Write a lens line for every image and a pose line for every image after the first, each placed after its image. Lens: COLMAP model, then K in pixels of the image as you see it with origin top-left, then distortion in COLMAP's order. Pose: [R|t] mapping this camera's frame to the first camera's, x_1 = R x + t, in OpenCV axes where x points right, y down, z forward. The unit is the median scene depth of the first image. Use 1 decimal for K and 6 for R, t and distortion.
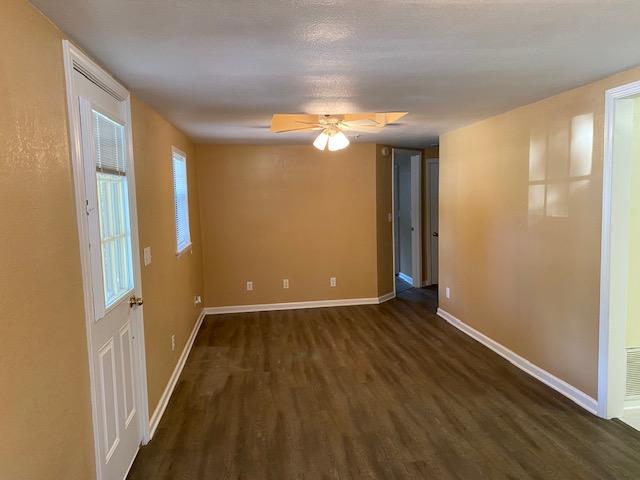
lens RADIAL K [[489.8, 0, 324.9], [0, 489.8, 241.8], [0, 0, 1]] dist [0.054979, -0.067758]
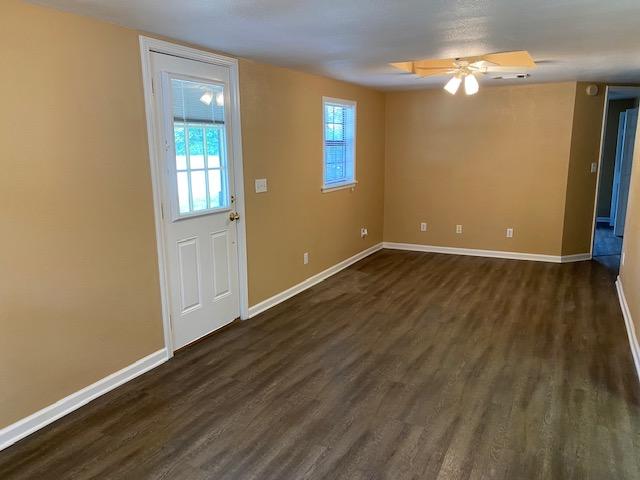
lens RADIAL K [[489.8, 0, 324.9], [0, 489.8, 241.8], [0, 0, 1]] dist [0.054979, -0.067758]
pose [[0.820808, 0.129615, -0.556305, 0.385067], [-0.067498, 0.989100, 0.130863, -0.003823], [0.567203, -0.069864, 0.820610, 0.005442]]
